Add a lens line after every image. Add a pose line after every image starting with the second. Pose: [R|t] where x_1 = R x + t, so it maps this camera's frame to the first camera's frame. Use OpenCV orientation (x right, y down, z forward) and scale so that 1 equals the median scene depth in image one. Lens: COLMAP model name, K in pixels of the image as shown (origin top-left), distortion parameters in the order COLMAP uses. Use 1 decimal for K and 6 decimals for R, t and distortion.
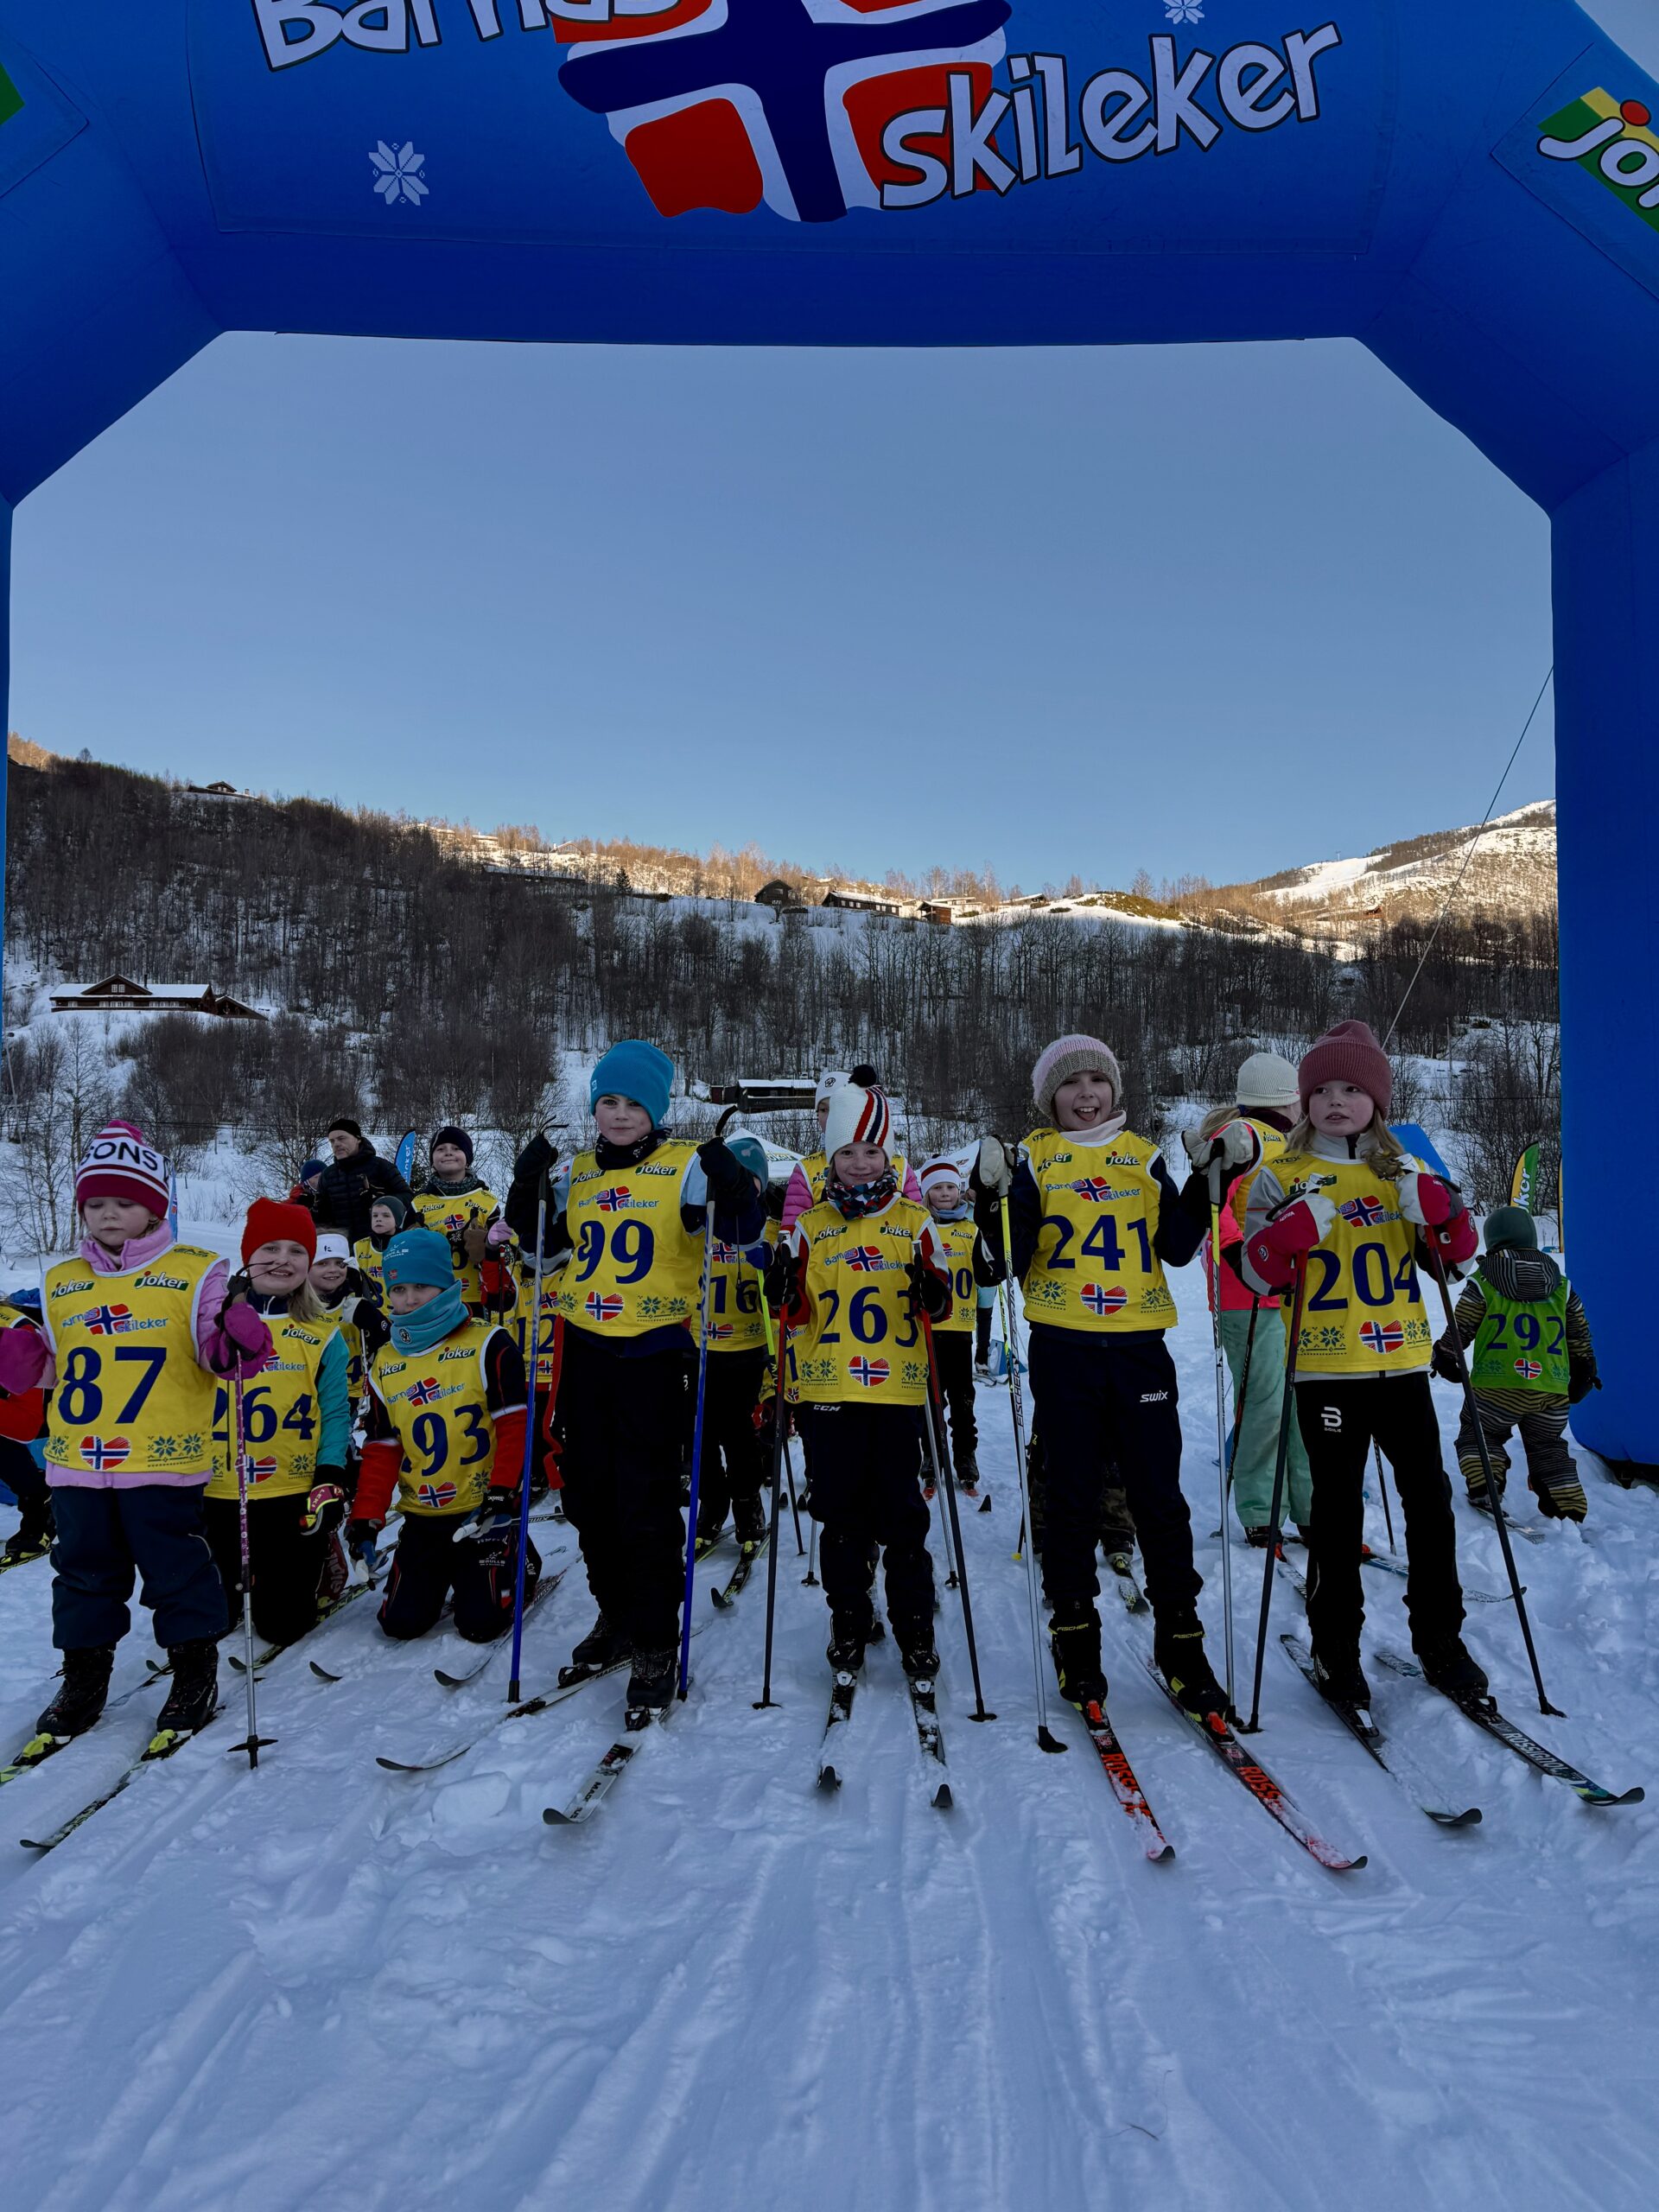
lens RADIAL K [[1516.8, 0, 835.5], [0, 1516.8, 1142.9], [0, 0, 1]] dist [0.056797, -0.079875]
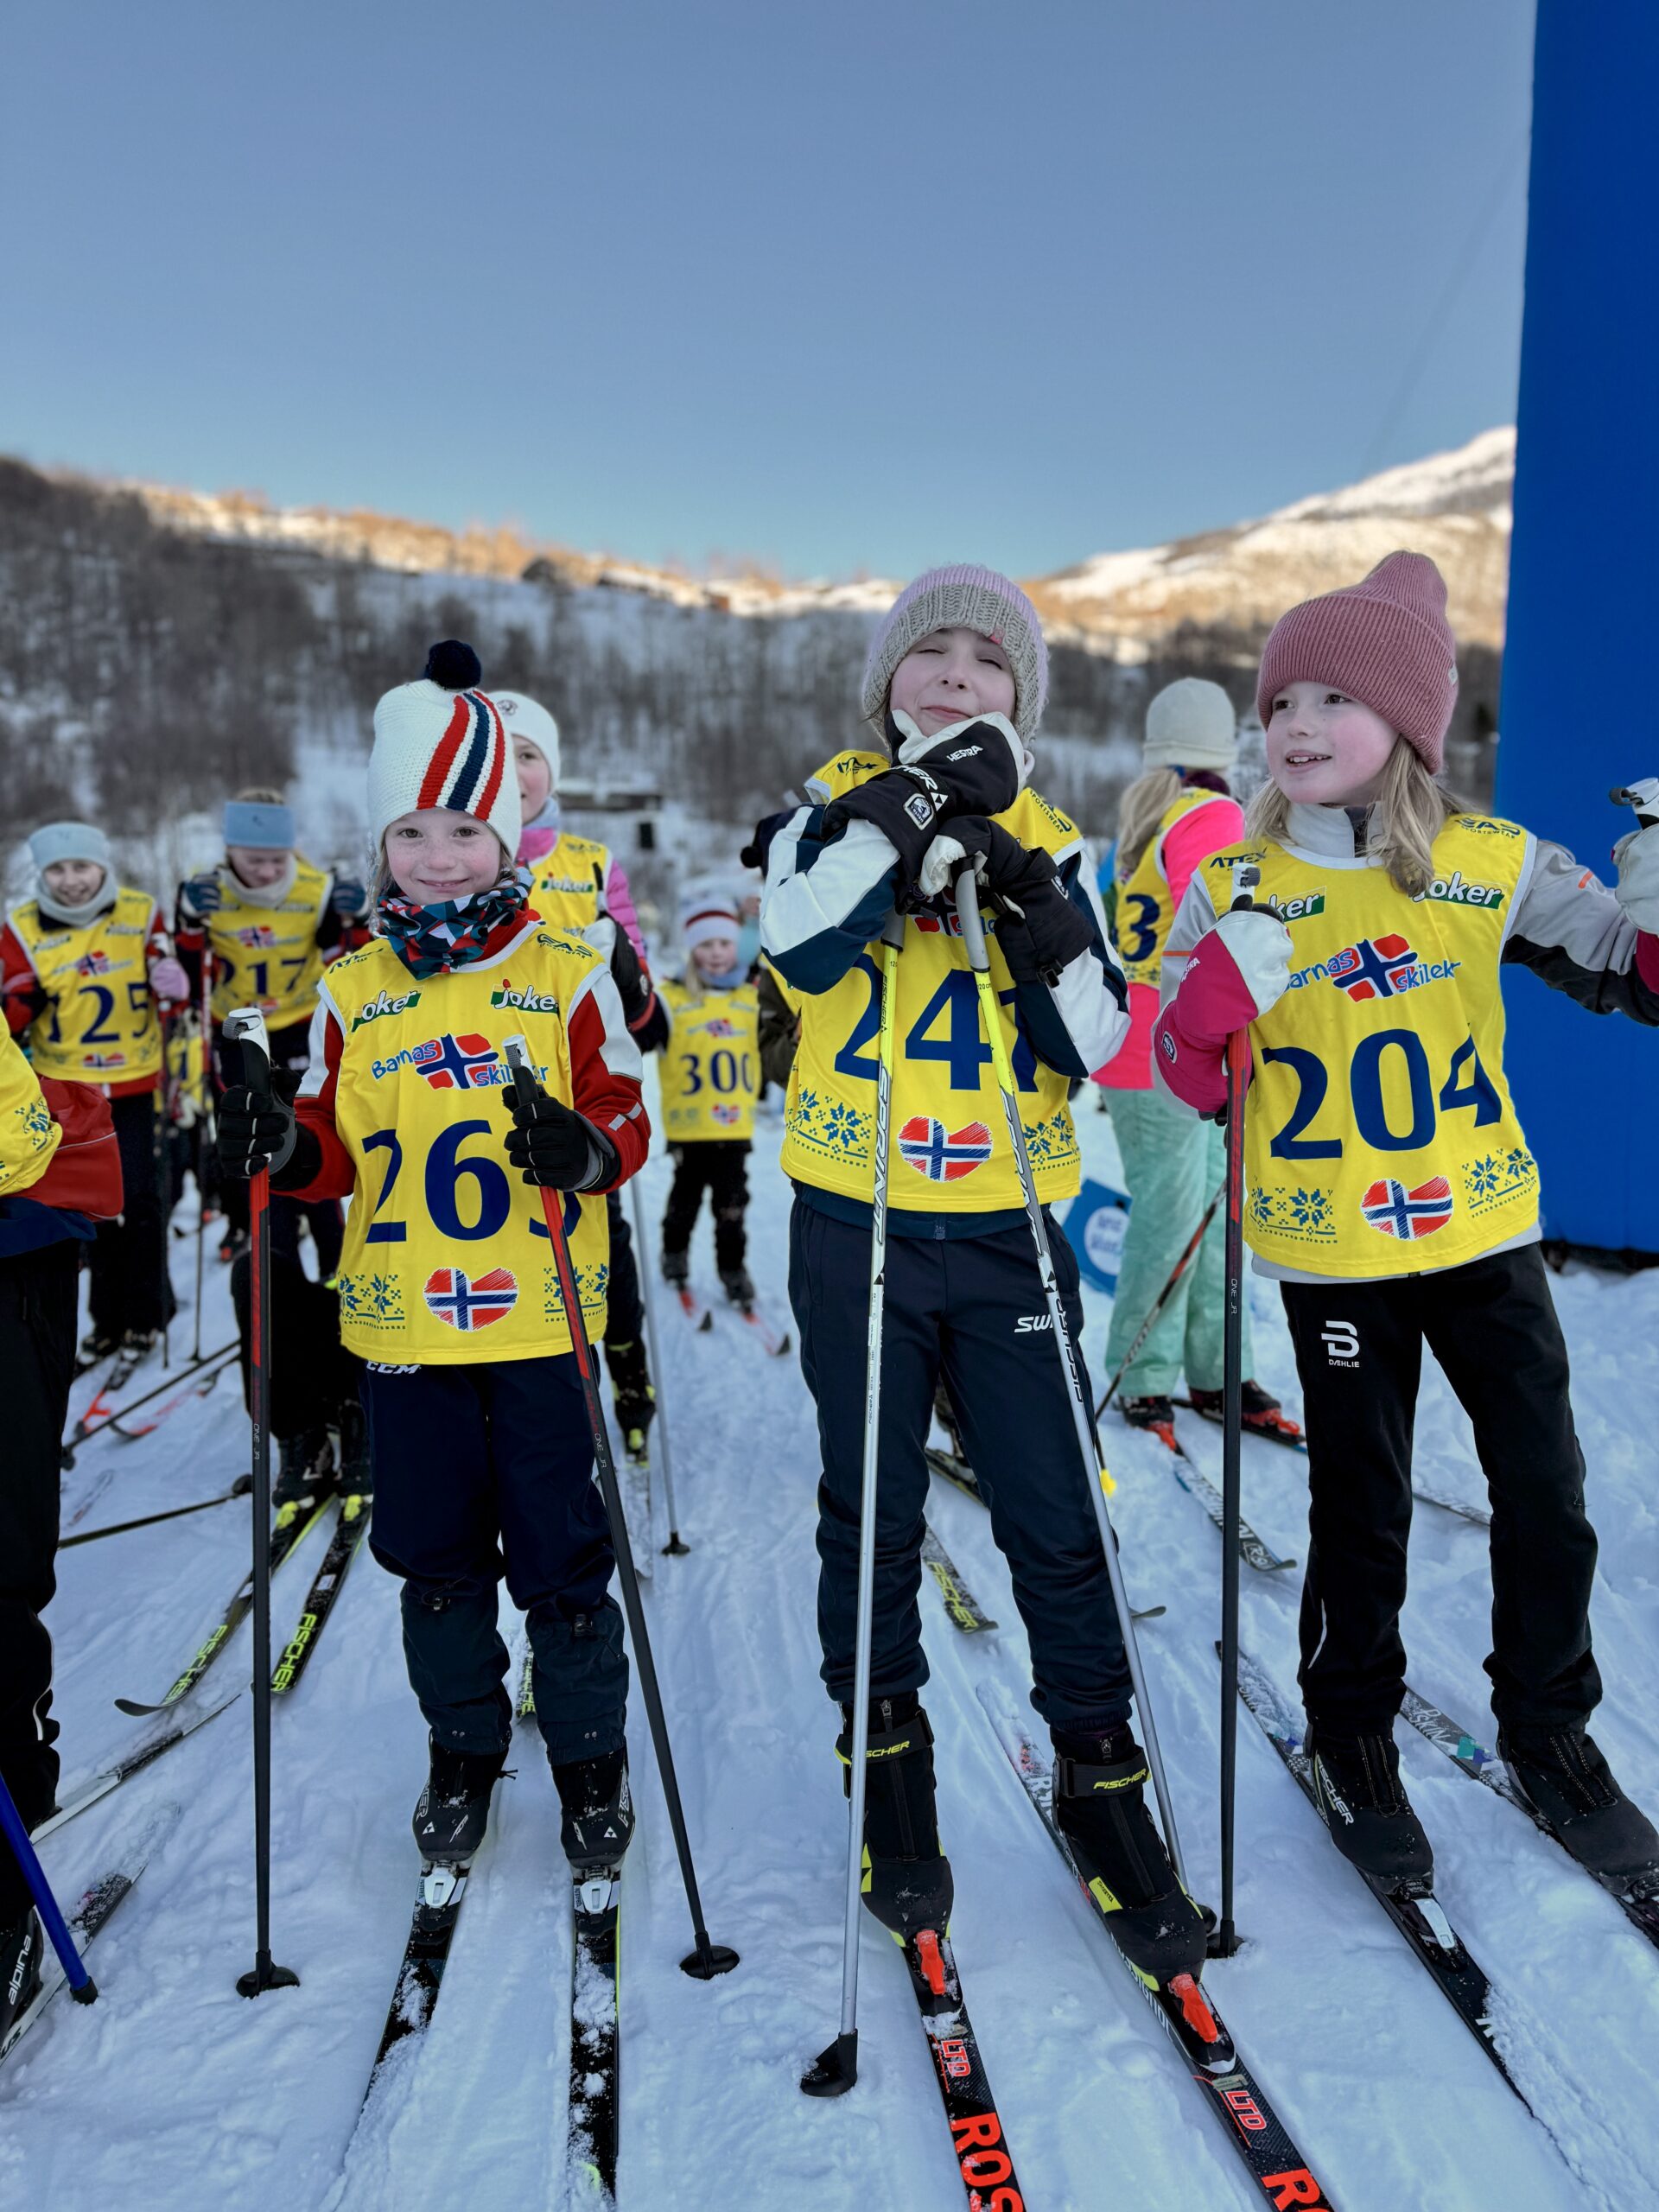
lens RADIAL K [[1516.8, 0, 816.8], [0, 1516.8, 1116.8], [0, 0, 1]] dist [0.056797, -0.079875]
pose [[0.991573, -0.023301, 0.127439, 0.068958], [0.000918, 0.984932, 0.172937, 0.011460], [-0.129549, -0.171363, 0.976653, 0.518537]]
